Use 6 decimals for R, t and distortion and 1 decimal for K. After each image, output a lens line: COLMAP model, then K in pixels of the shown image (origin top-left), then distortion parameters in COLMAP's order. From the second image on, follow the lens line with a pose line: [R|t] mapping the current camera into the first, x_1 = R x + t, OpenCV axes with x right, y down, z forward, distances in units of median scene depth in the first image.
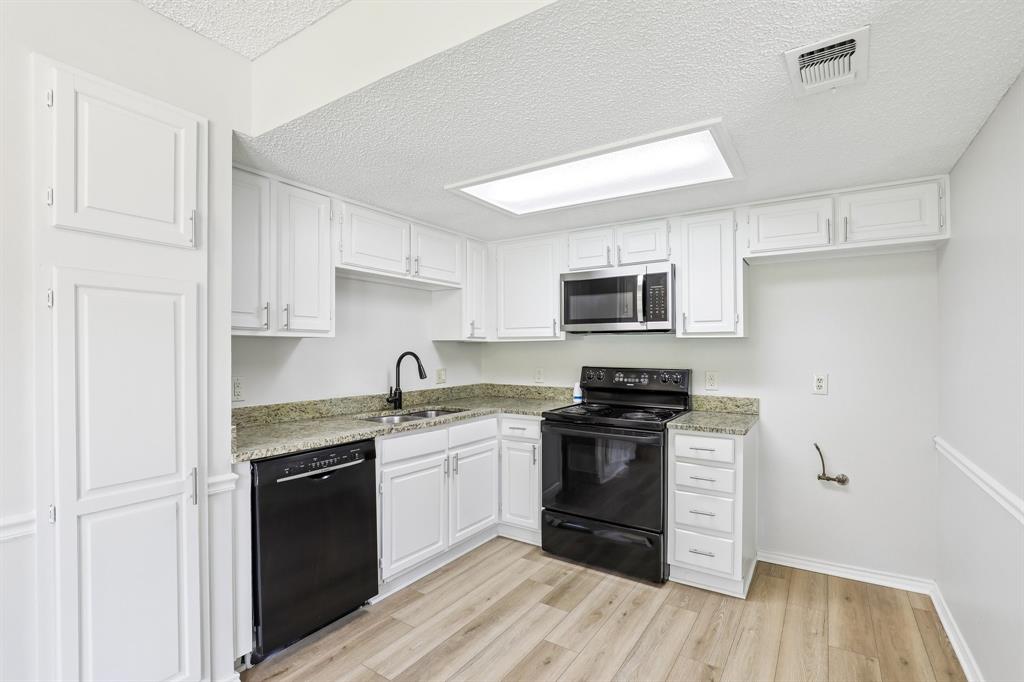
lens RADIAL K [[472.4, 0, 512.4], [0, 472.4, 348.9], [0, 0, 1]] dist [-0.031199, 0.005558]
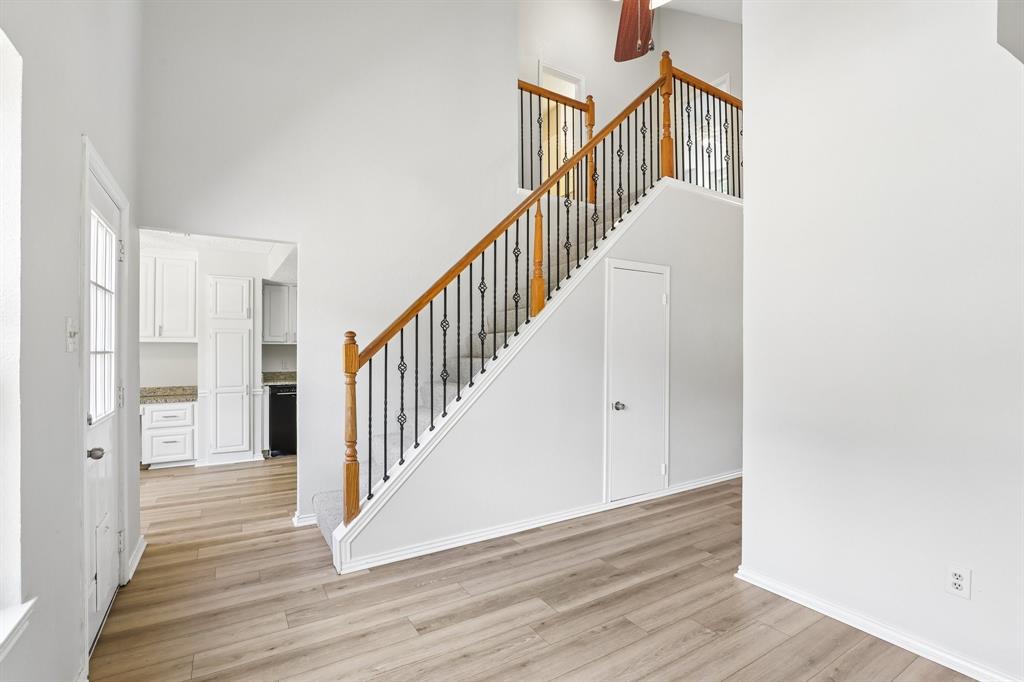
lens RADIAL K [[472.4, 0, 510.5], [0, 472.4, 345.4], [0, 0, 1]] dist [-0.031199, 0.005558]
pose [[0.904801, -0.003404, -0.425821, 1.623809], [0.002089, 0.999992, -0.003554, -0.007492], [0.425829, 0.002326, 0.904801, -0.816297]]
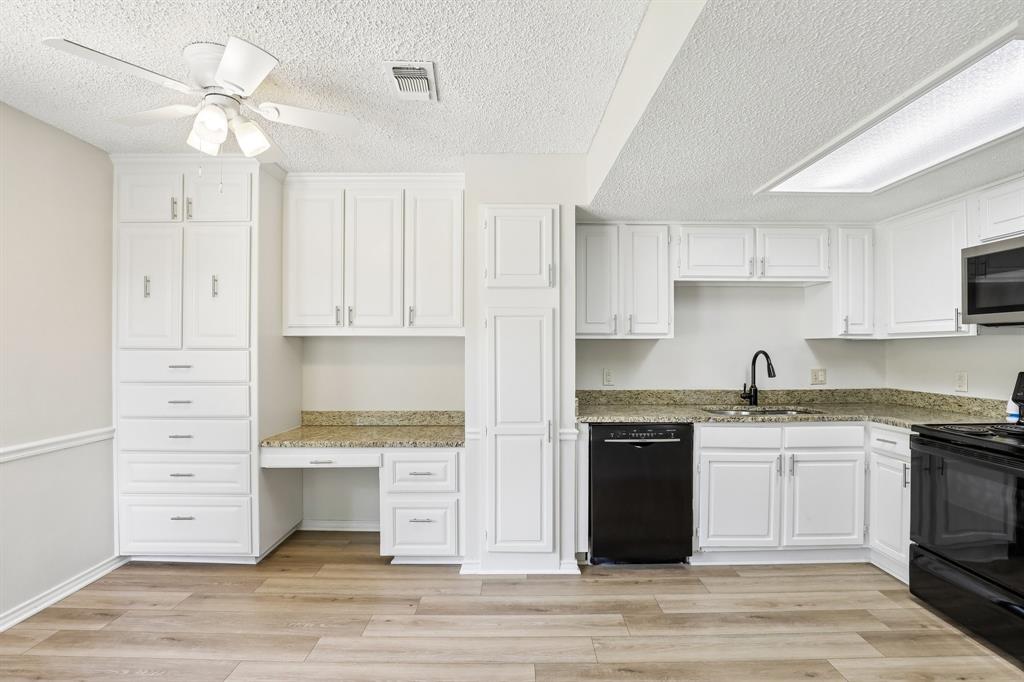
lens RADIAL K [[472.4, 0, 516.2], [0, 472.4, 351.2], [0, 0, 1]] dist [-0.031199, 0.005558]
pose [[0.557615, 0.002130, -0.830097, 0.421880], [0.002974, 0.999985, 0.004564, 0.001505], [0.830094, -0.005014, 0.557600, -0.019855]]
